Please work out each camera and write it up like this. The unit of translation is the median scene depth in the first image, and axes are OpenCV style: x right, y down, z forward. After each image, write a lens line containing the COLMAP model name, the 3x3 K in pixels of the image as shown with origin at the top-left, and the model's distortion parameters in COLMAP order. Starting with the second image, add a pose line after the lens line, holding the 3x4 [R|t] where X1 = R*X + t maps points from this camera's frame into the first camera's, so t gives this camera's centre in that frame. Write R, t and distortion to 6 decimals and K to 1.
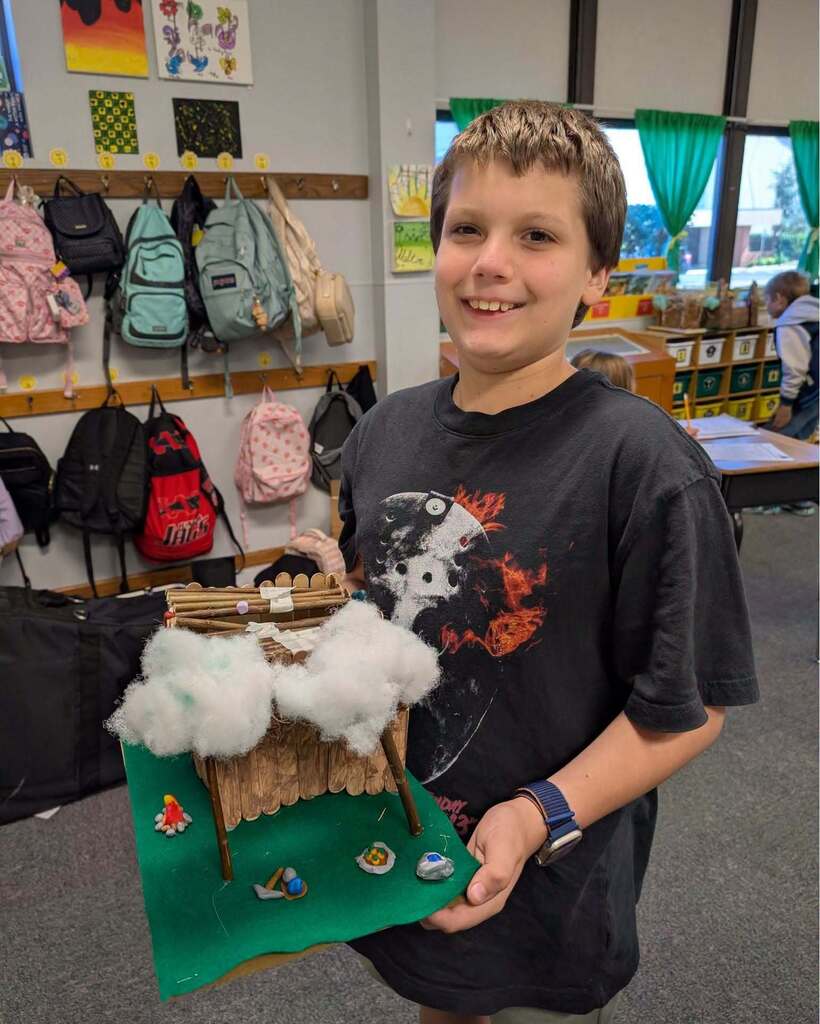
lens RADIAL K [[790.6, 0, 409.3], [0, 790.6, 521.1], [0, 0, 1]] dist [-0.005116, -0.000109]
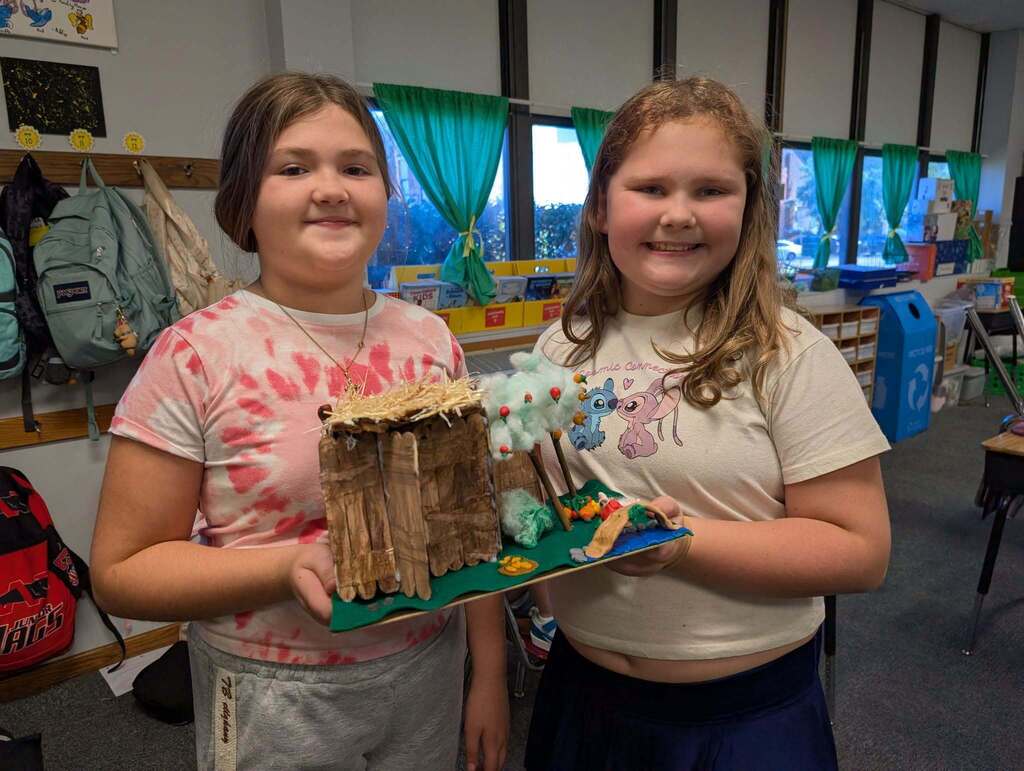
lens RADIAL K [[743.2, 0, 511.4], [0, 743.2, 404.5], [0, 0, 1]] dist [0.010790, -0.017065]
pose [[0.978845, -0.044337, 0.199744, 0.023812], [0.068967, 0.990605, -0.118087, -0.086424], [-0.192631, 0.129364, 0.972707, 0.251886]]
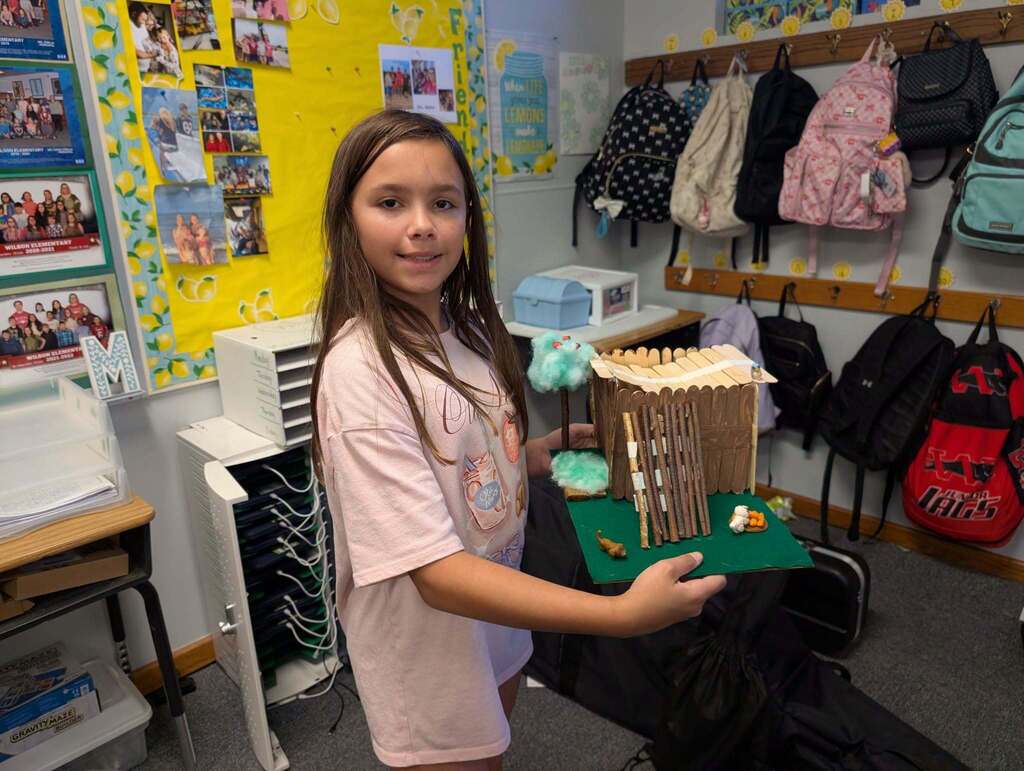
lens RADIAL K [[752.5, 0, 491.7], [0, 752.5, 384.2], [0, 0, 1]] dist [0.004093, -0.005036]
pose [[0.290798, 0.289546, -0.911921, 0.207315], [-0.281174, 0.936886, 0.207811, -0.122695], [0.914537, 0.195978, 0.353857, 0.373697]]
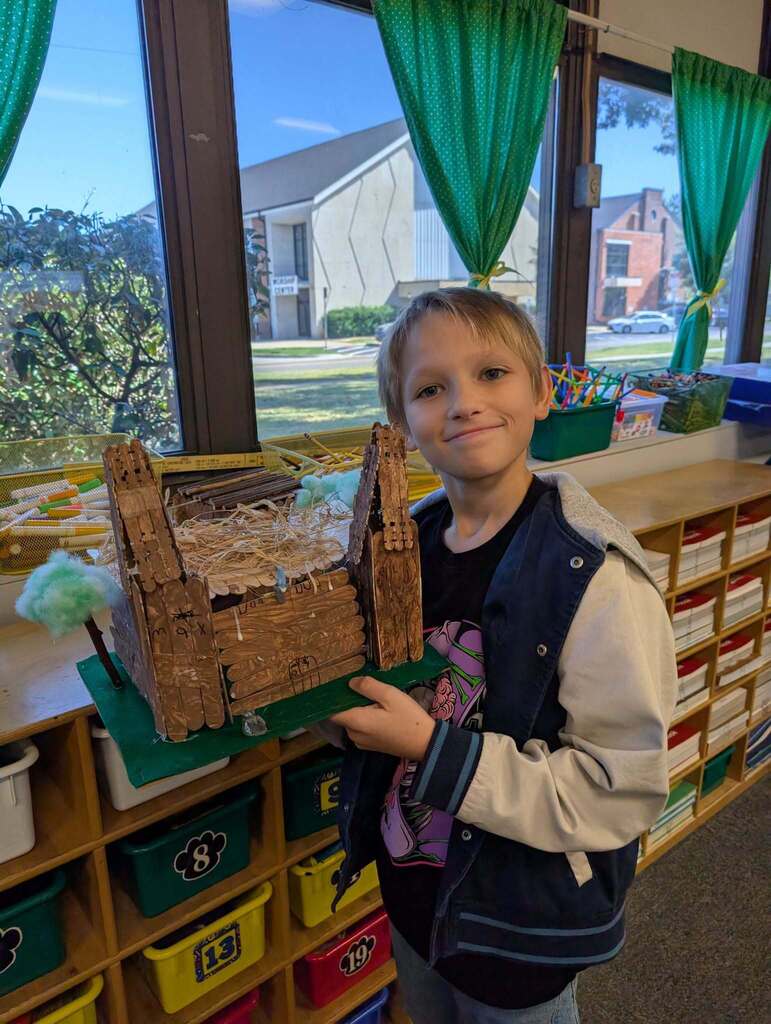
lens RADIAL K [[748.0, 0, 409.1], [0, 748.0, 513.9], [0, 0, 1]] dist [0.005666, -0.002519]
pose [[0.971936, -0.046917, 0.230518, 0.639291], [0.063384, 0.995899, -0.064555, -0.386929], [-0.226544, 0.077355, 0.970924, 1.101453]]
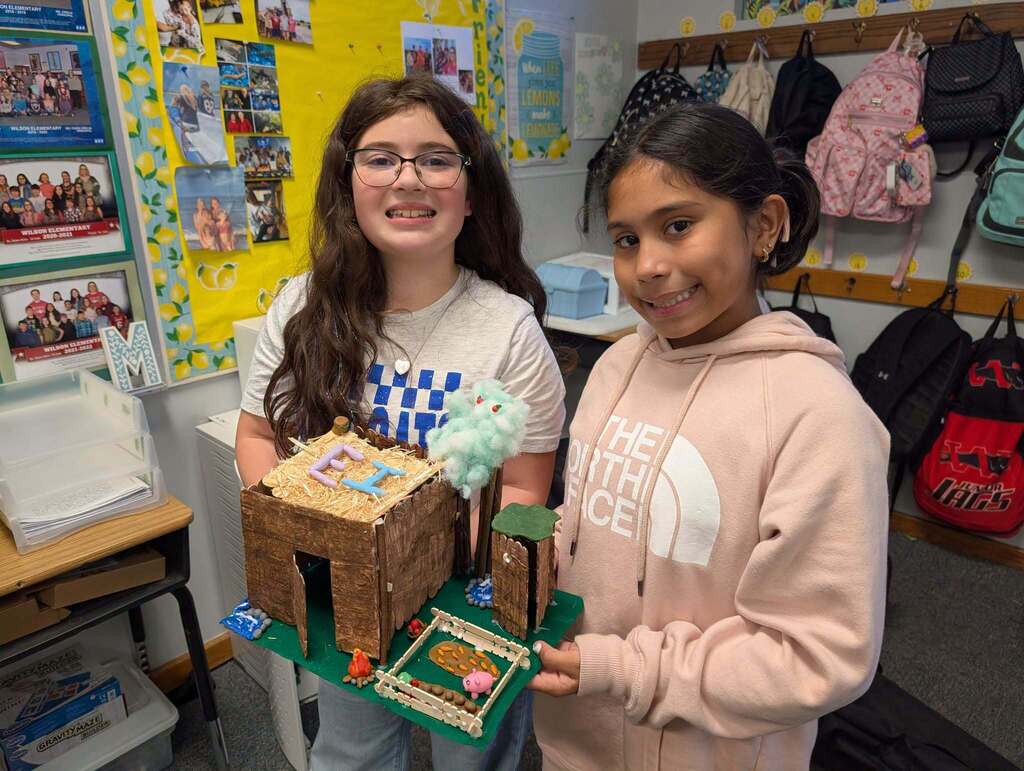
lens RADIAL K [[750.7, 0, 490.1], [0, 750.7, 387.2], [0, 0, 1]] dist [0.005977, -0.006840]
pose [[0.330737, 0.319971, -0.887824, 0.171667], [-0.295179, 0.928639, 0.224719, -0.114257], [0.896372, 0.187744, 0.401584, 0.324650]]
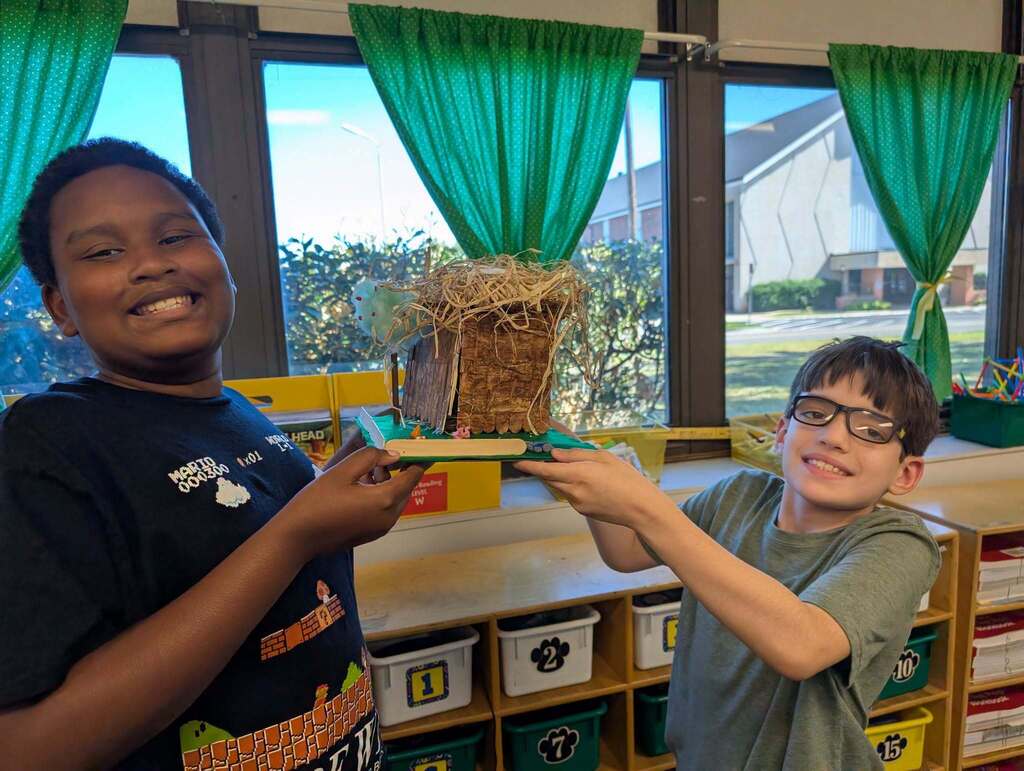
lens RADIAL K [[748.0, 0, 516.7], [0, 748.0, 387.5], [0, 0, 1]] dist [0.005666, -0.002519]
pose [[0.985815, 0.011655, -0.167431, 0.580438], [-0.045083, 0.979311, -0.197273, -0.362913], [0.161668, 0.202023, 0.965945, 0.935227]]
